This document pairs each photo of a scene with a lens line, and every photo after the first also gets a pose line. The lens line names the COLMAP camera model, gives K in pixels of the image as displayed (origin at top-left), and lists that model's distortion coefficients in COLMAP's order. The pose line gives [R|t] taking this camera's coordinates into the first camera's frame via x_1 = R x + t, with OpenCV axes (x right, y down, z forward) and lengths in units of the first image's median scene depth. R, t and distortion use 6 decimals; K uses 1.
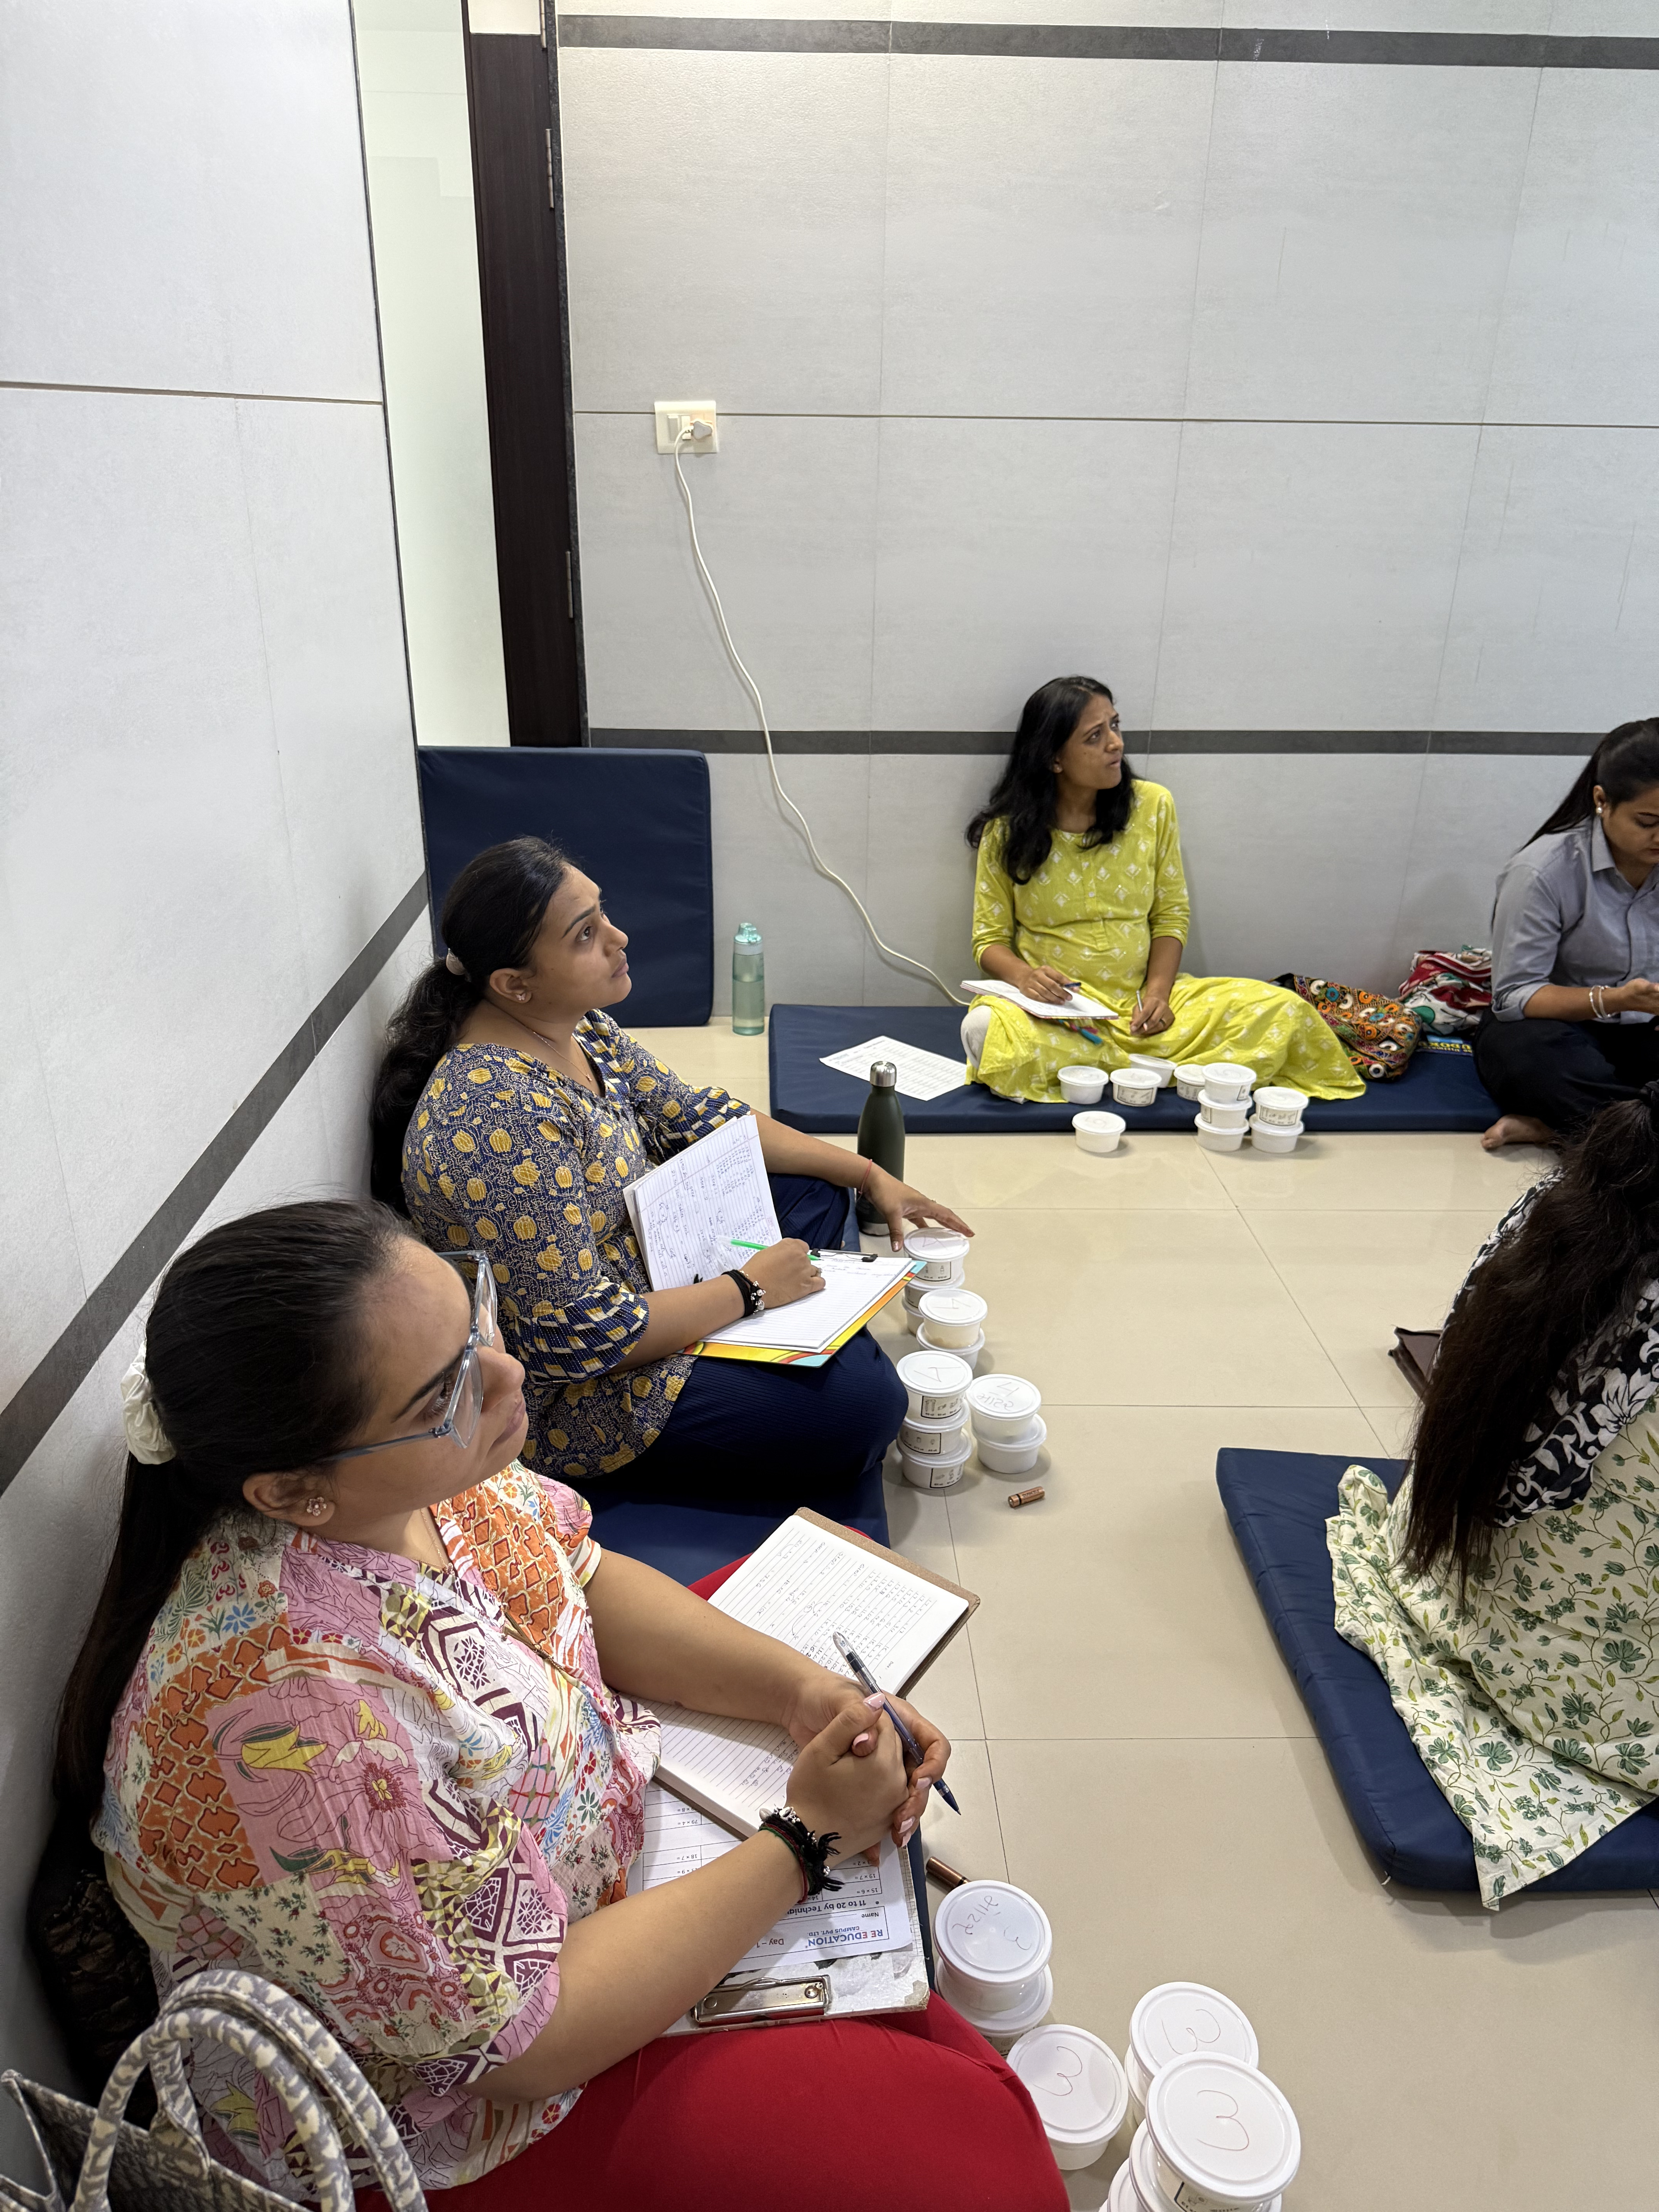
lens RADIAL K [[1561.6, 0, 817.1], [0, 1561.6, 1109.9], [0, 0, 1]] dist [0.129388, -0.152034]
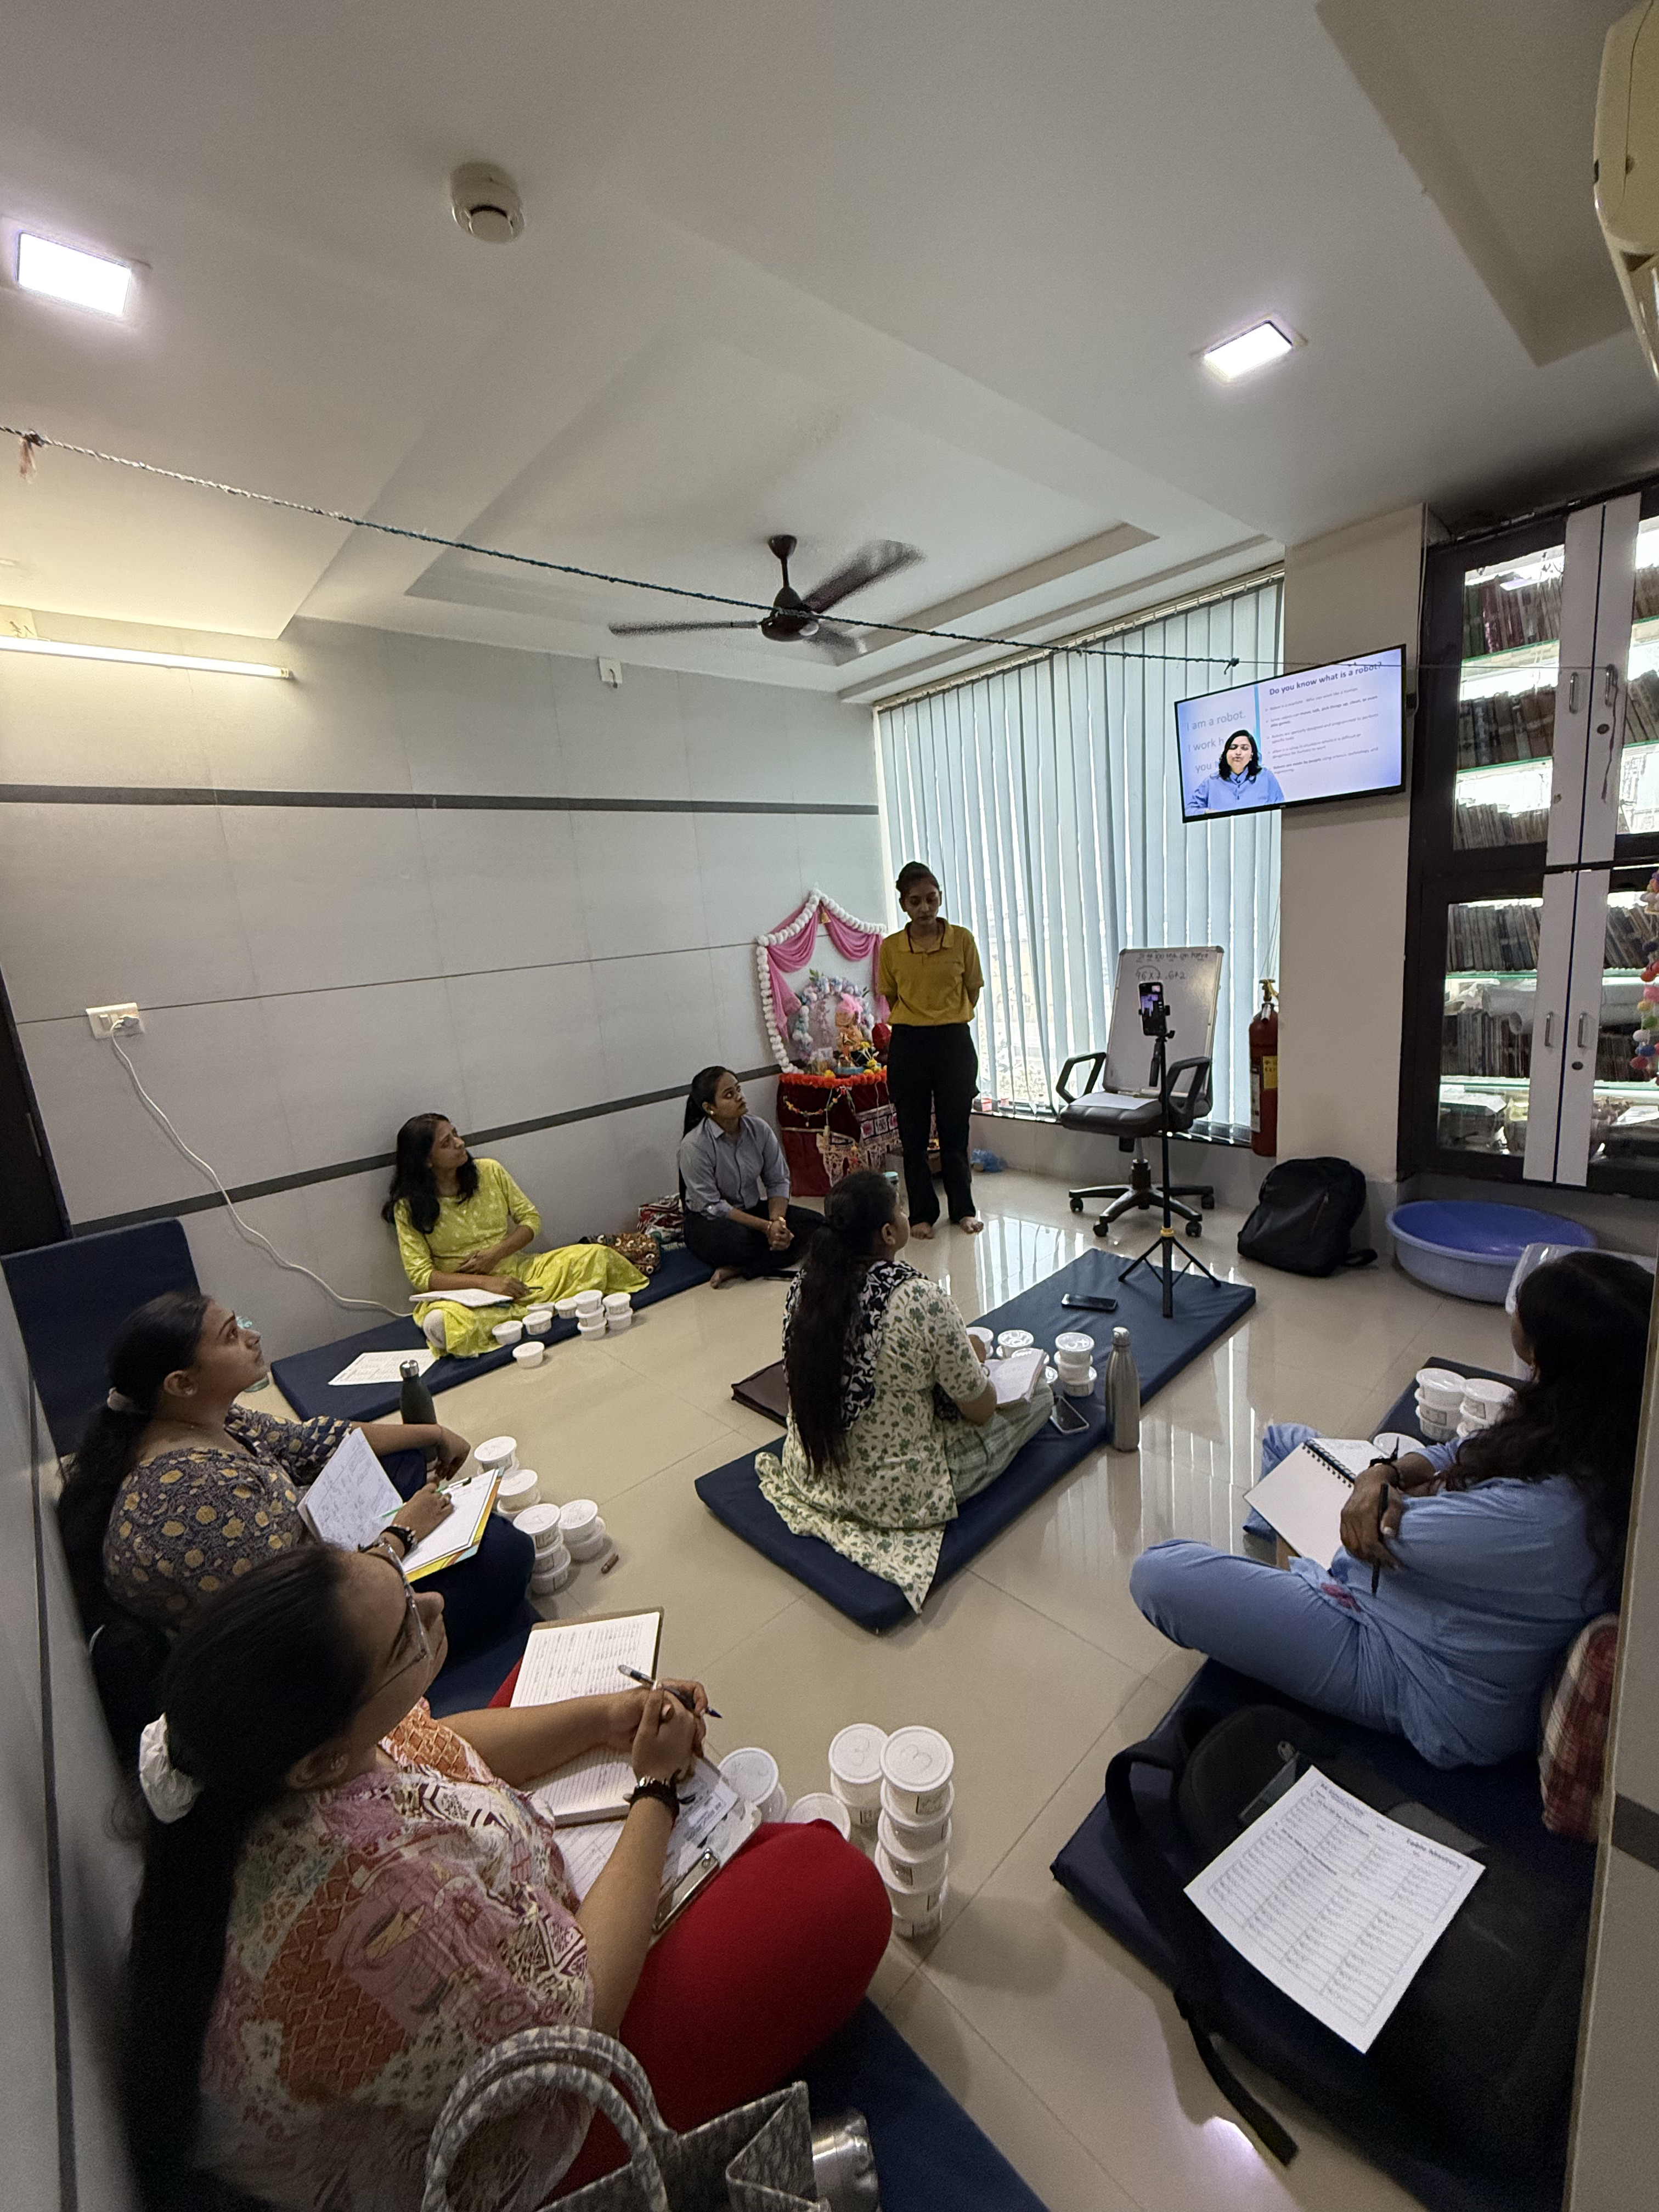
lens RADIAL K [[877.0, 0, 829.5], [0, 877.0, 1106.0], [0, 0, 1]] dist [0.099937, -0.025215]
pose [[0.756427, -0.212368, 0.618642, -0.129716], [0.348514, 0.931238, -0.106459, -0.022787], [-0.553494, 0.296134, 0.778427, -0.036000]]
